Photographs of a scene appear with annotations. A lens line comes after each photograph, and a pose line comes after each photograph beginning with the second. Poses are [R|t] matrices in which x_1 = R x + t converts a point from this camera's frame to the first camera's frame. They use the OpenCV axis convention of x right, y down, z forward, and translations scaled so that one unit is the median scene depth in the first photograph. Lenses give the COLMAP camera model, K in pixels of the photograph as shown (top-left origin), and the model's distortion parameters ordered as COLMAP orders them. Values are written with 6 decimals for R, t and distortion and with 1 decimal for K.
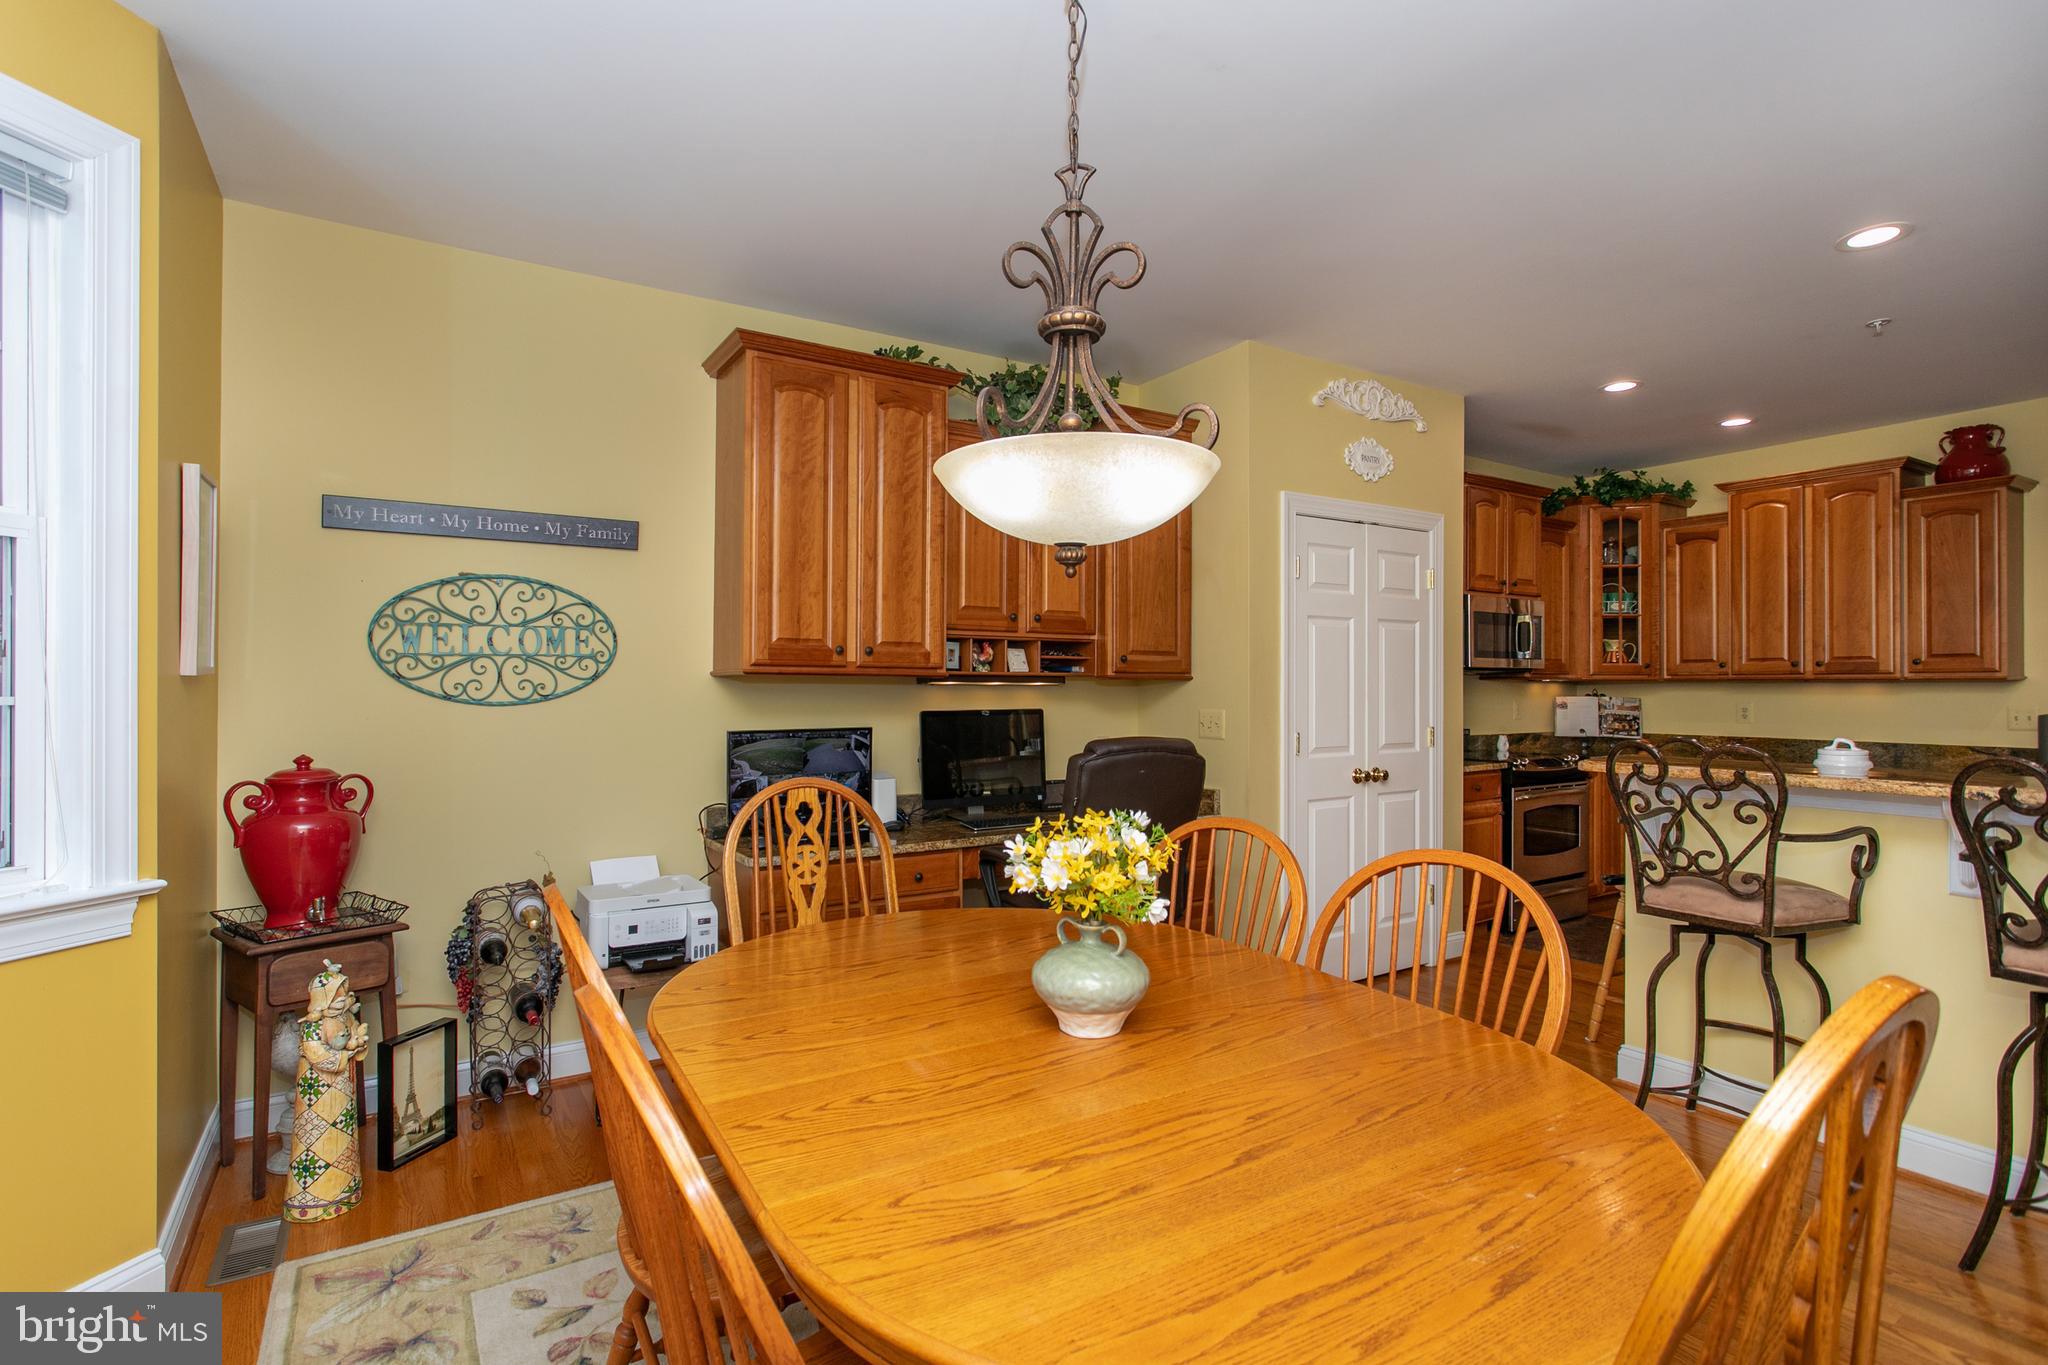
lens RADIAL K [[980.4, 0, 1008.6], [0, 980.4, 681.7], [0, 0, 1]] dist [-0.008702, 0.000026]
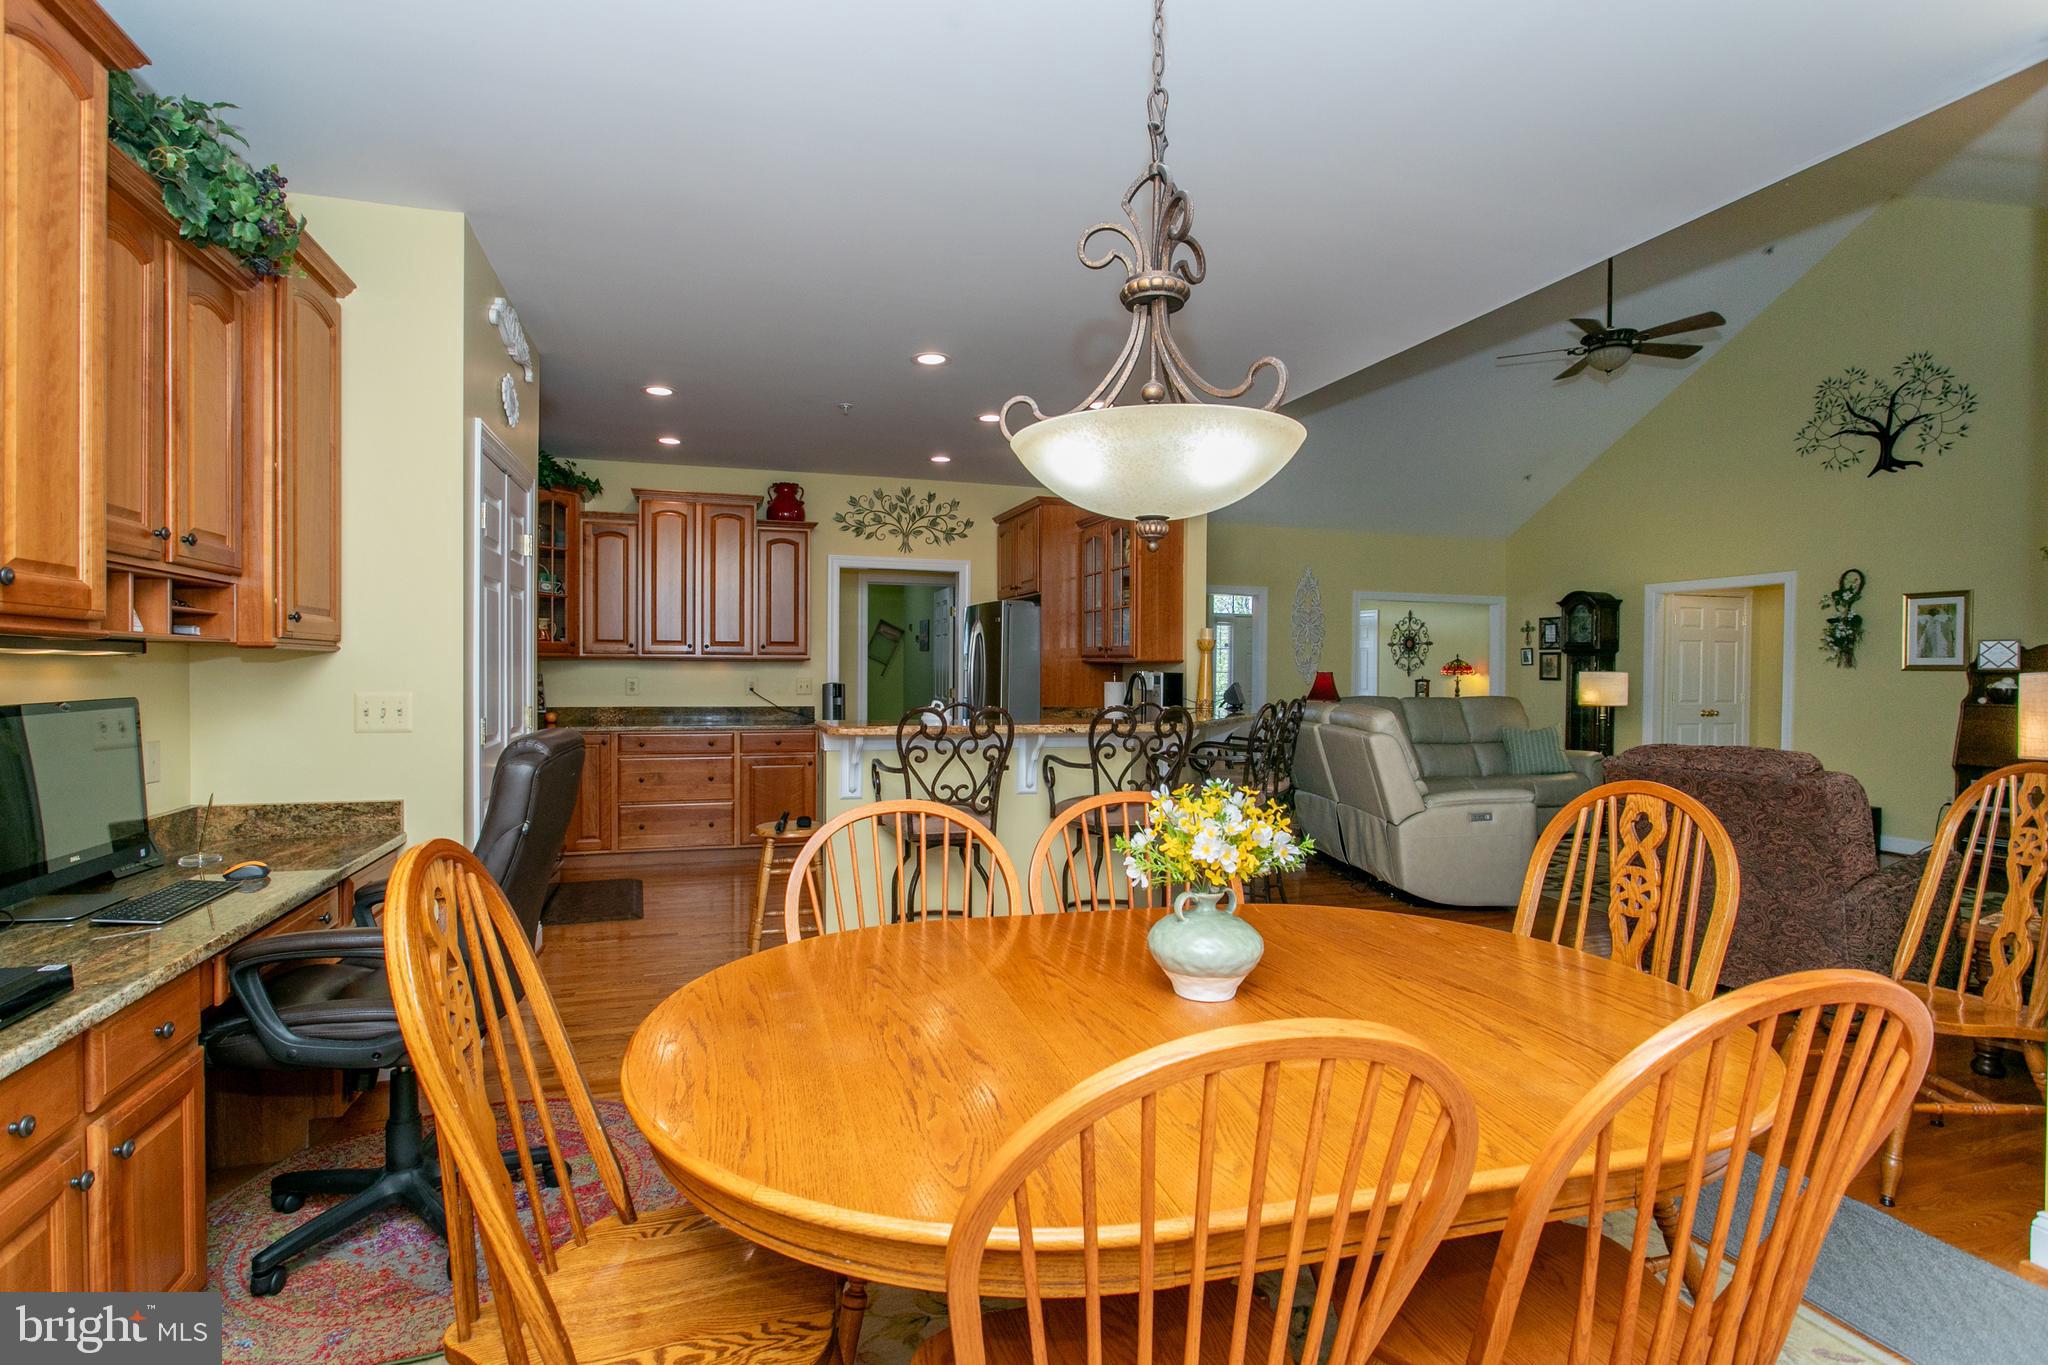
lens RADIAL K [[980.4, 0, 1008.6], [0, 980.4, 681.7], [0, 0, 1]] dist [-0.008702, 0.000026]
pose [[0.256066, -0.011881, 0.966586, -0.467042], [-0.012846, 0.999794, 0.015693, 0.003977], [-0.966574, -0.016435, 0.255860, 0.450456]]
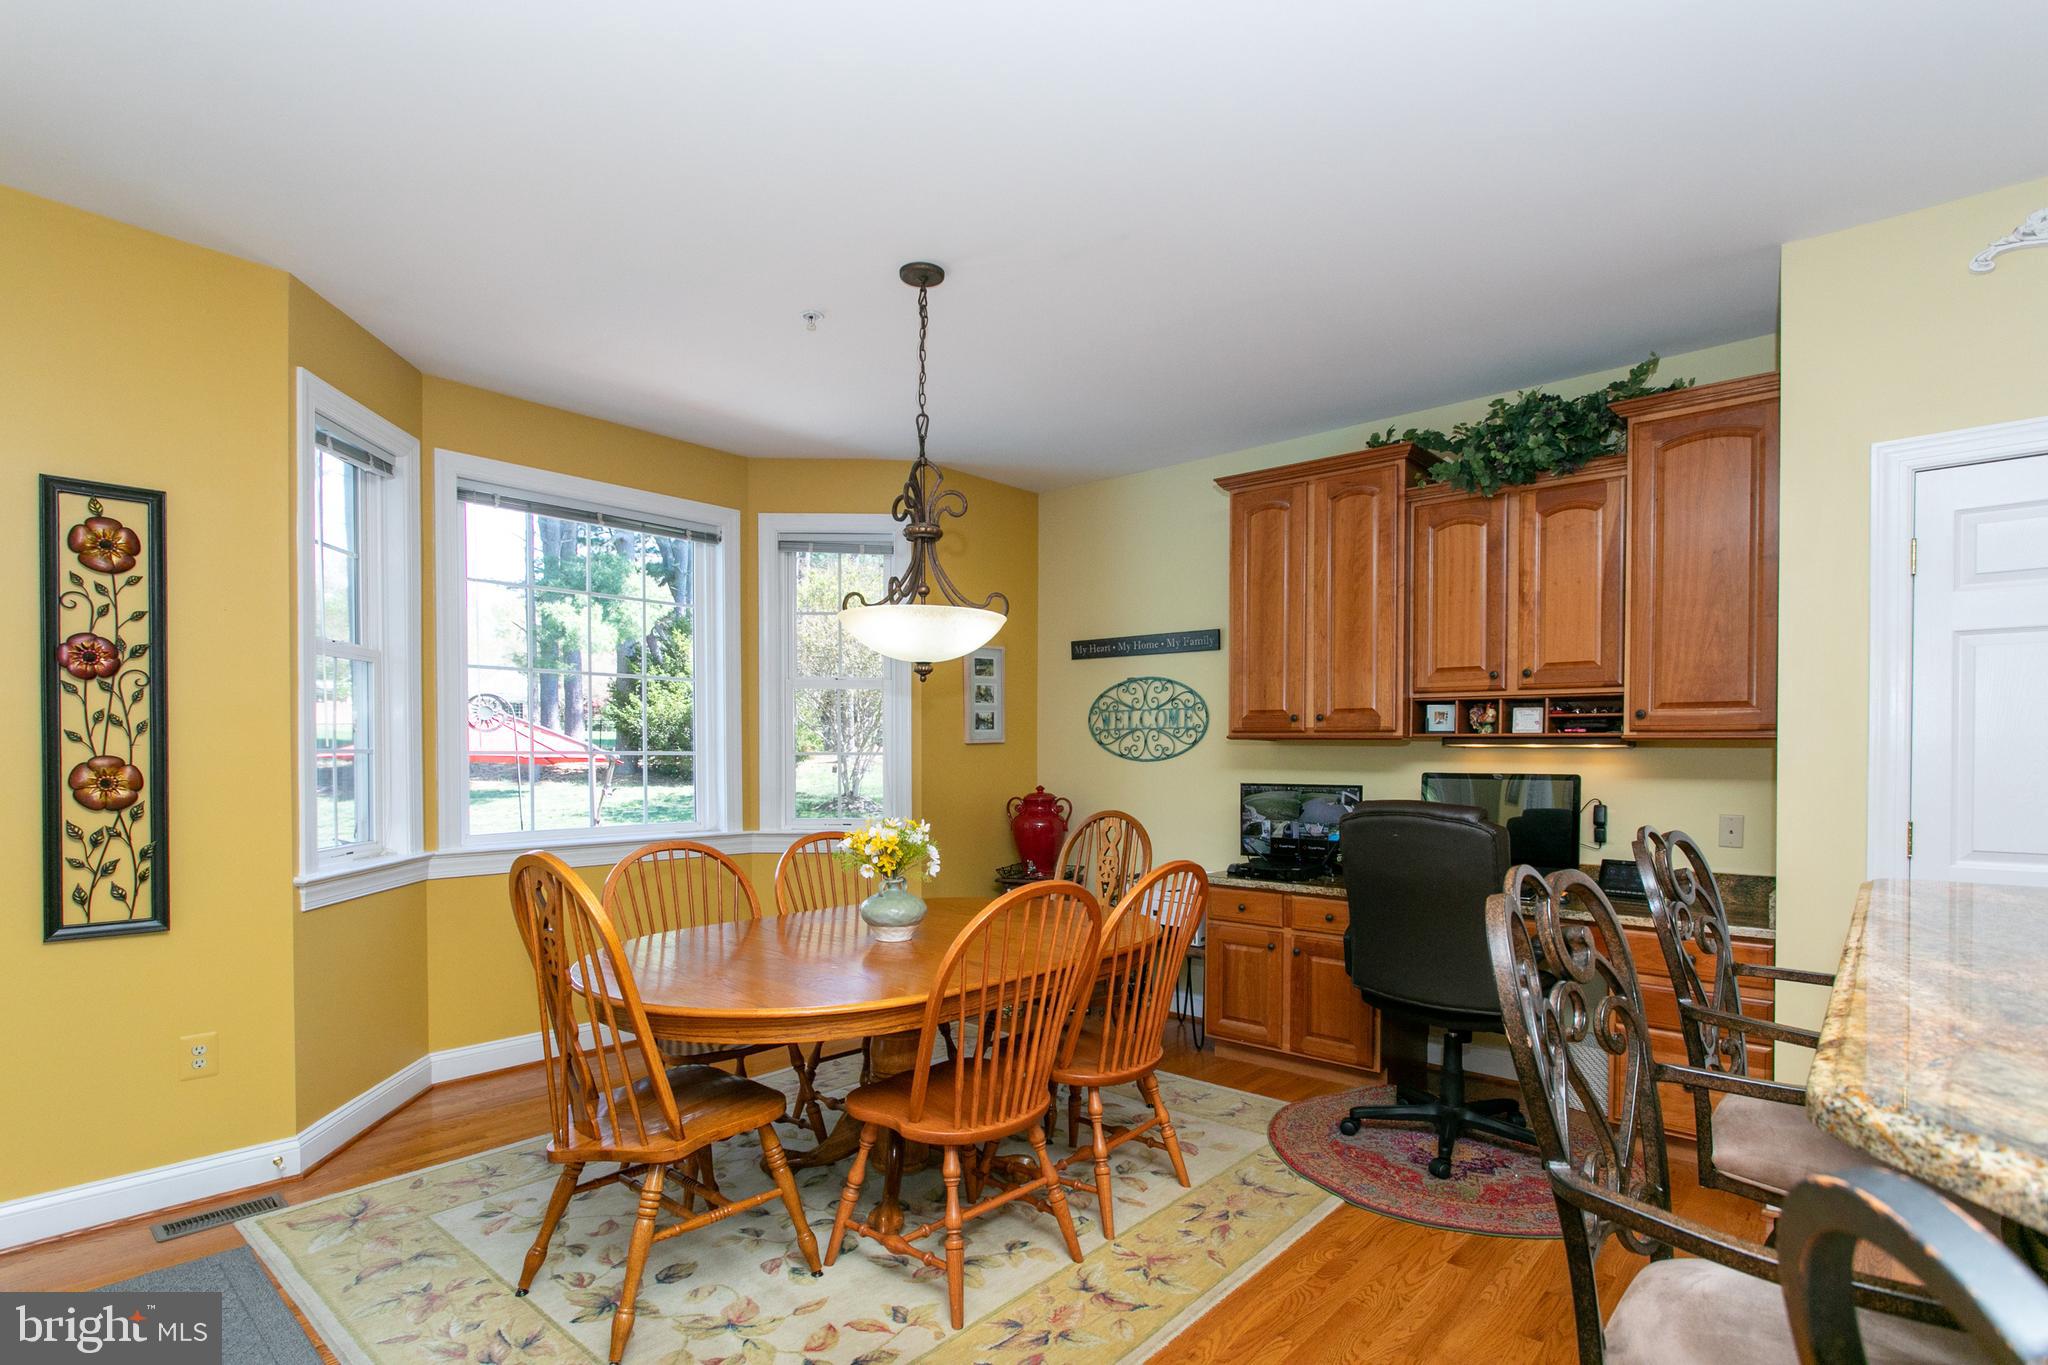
lens RADIAL K [[1015.5, 0, 1023.4], [0, 1015.5, 760.2], [0, 0, 1]] dist [-0.002396, 0.000055]
pose [[0.284554, 0.011040, -0.958596, 0.925268], [0.006428, 0.999889, 0.013424, -0.000111], [0.958638, -0.009982, 0.284452, 0.334582]]
